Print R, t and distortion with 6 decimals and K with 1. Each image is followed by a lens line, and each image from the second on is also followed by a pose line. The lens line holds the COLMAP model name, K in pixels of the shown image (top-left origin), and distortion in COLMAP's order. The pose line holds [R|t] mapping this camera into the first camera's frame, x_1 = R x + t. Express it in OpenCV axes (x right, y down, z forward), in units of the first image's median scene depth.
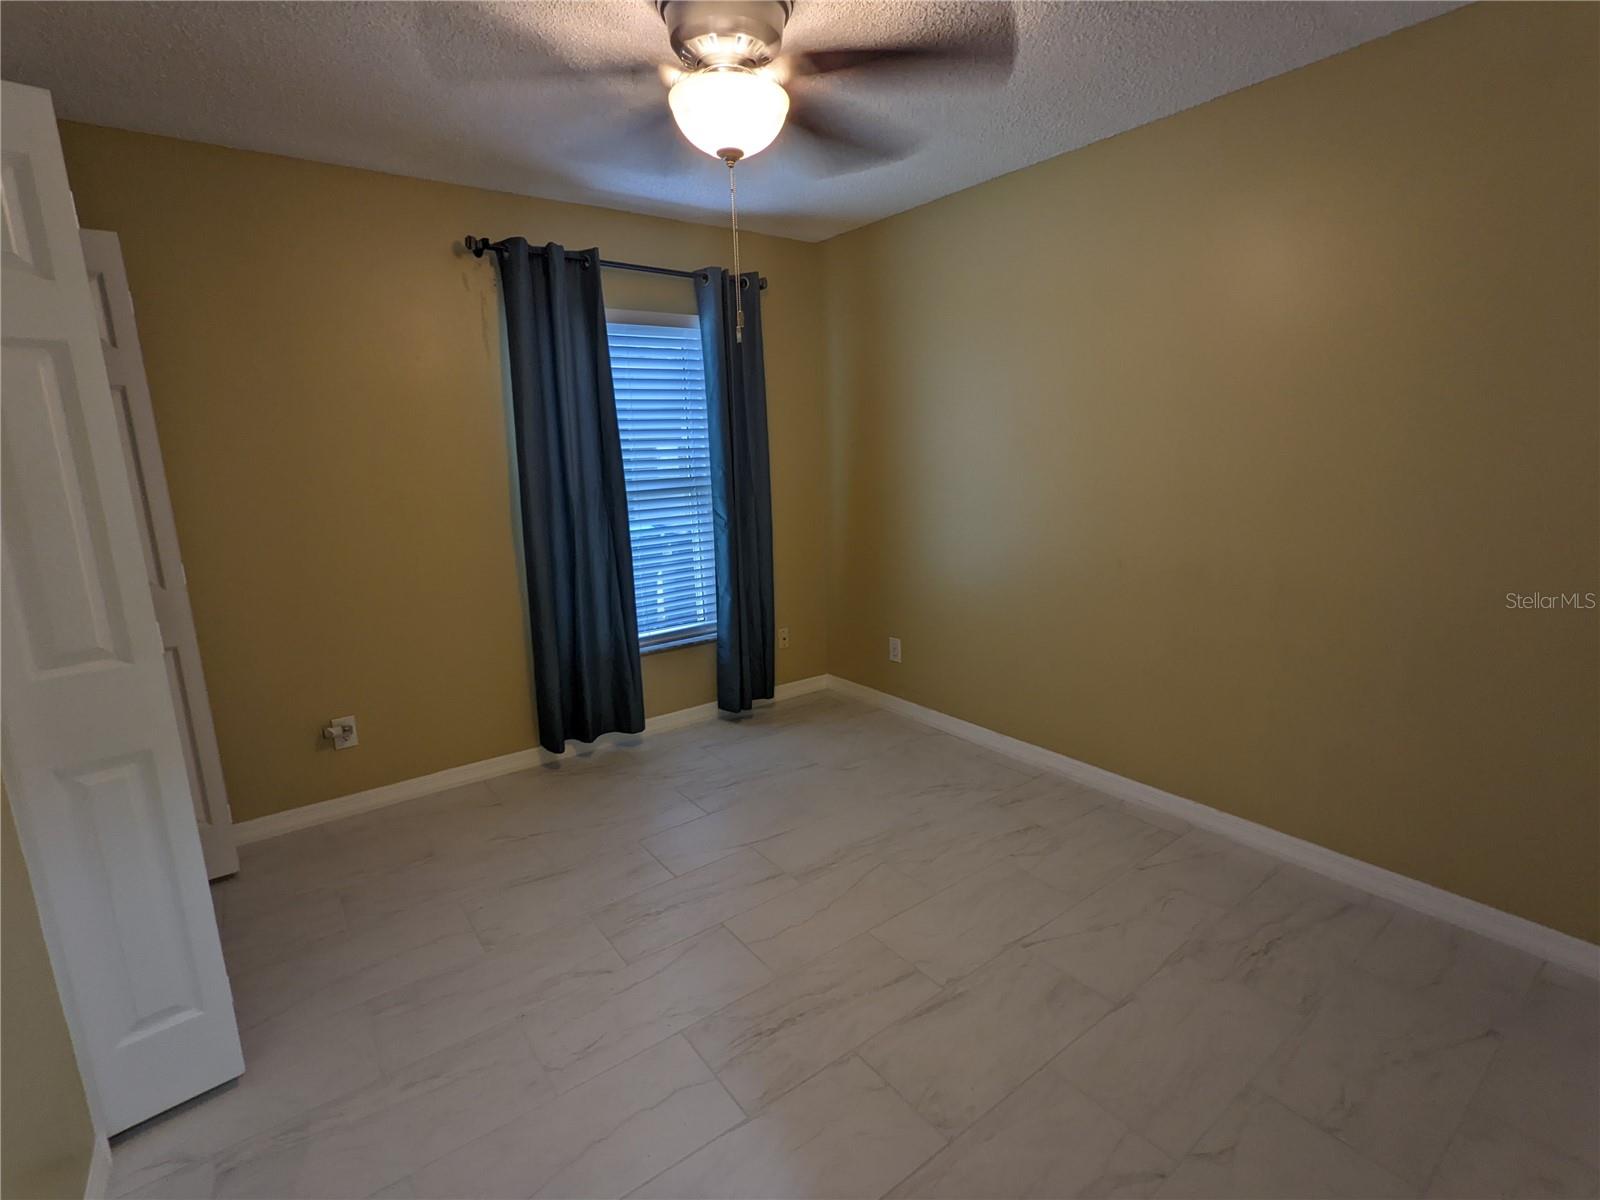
lens RADIAL K [[754.6, 0, 795.6], [0, 754.6, 594.5], [0, 0, 1]] dist [0.000027, -0.000165]
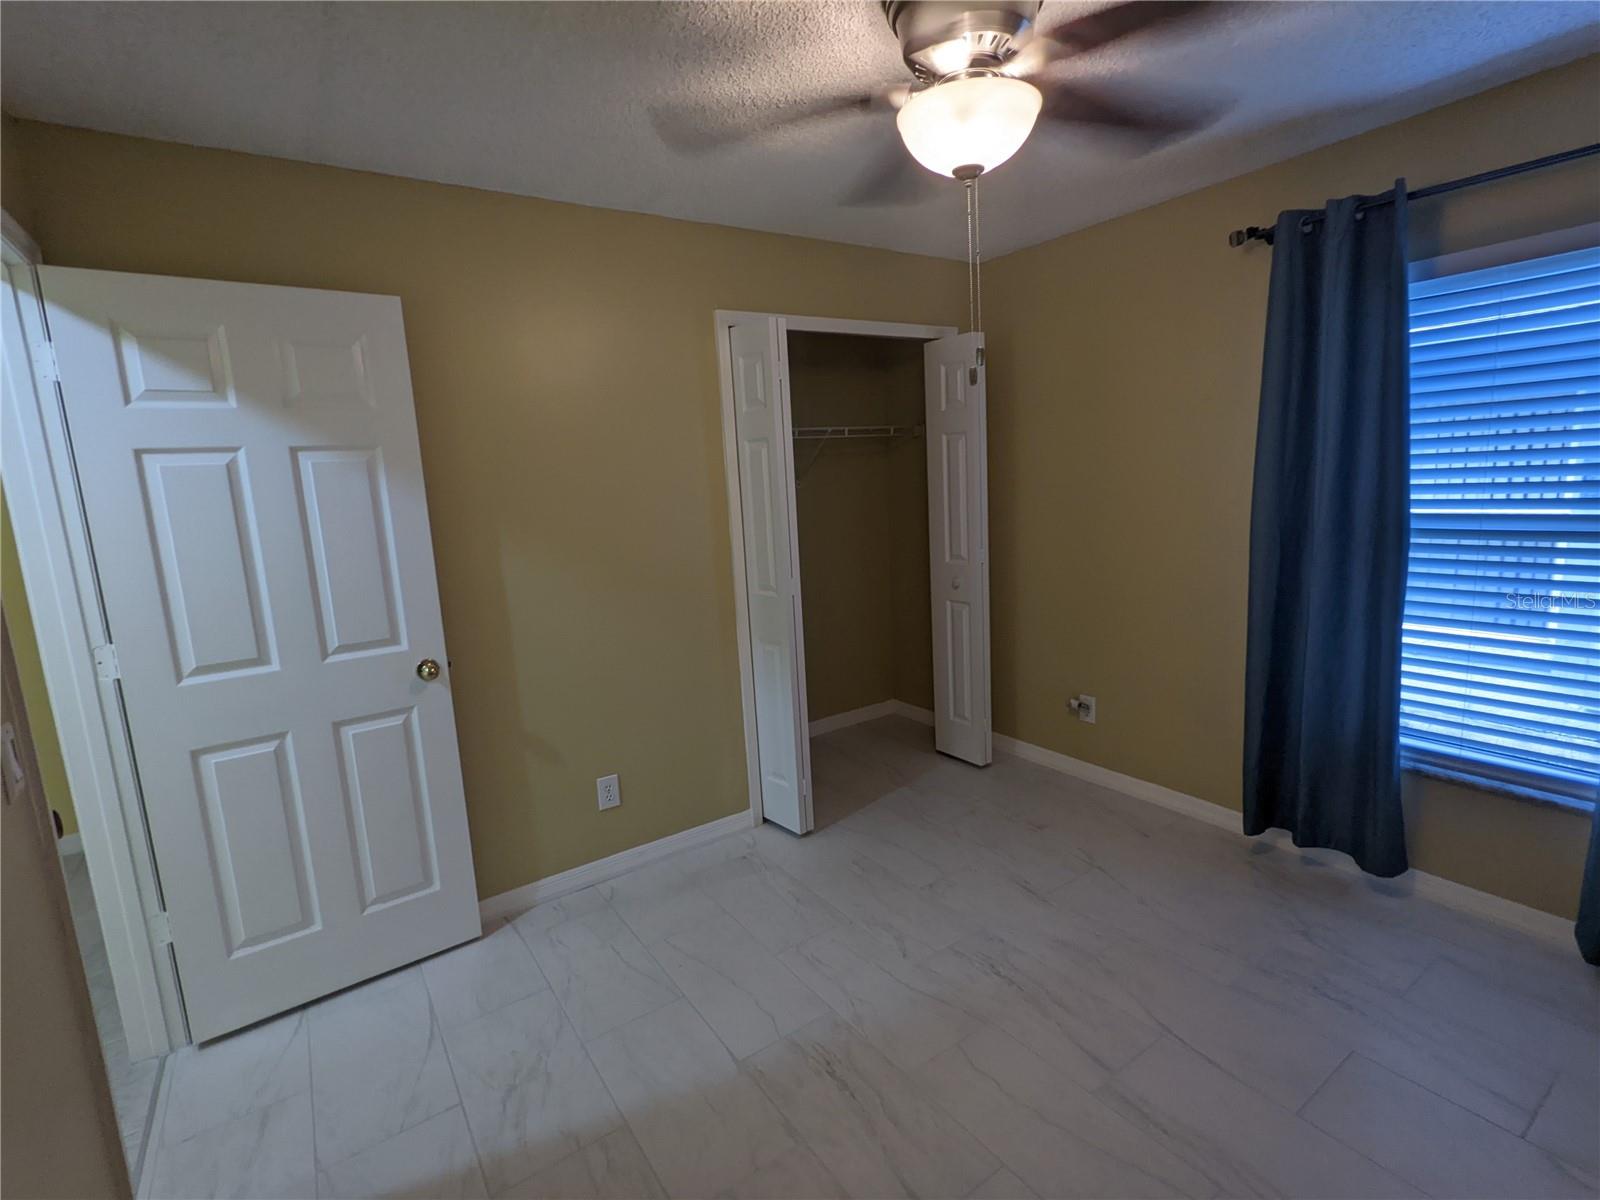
lens RADIAL K [[754.6, 0, 796.2], [0, 754.6, 591.9], [0, 0, 1]] dist [0.000027, -0.000165]
pose [[-0.034253, 0.189076, -0.981365, 0.521601], [-0.140313, 0.971306, 0.192036, -0.151342], [0.989515, 0.144276, -0.006740, 0.528268]]
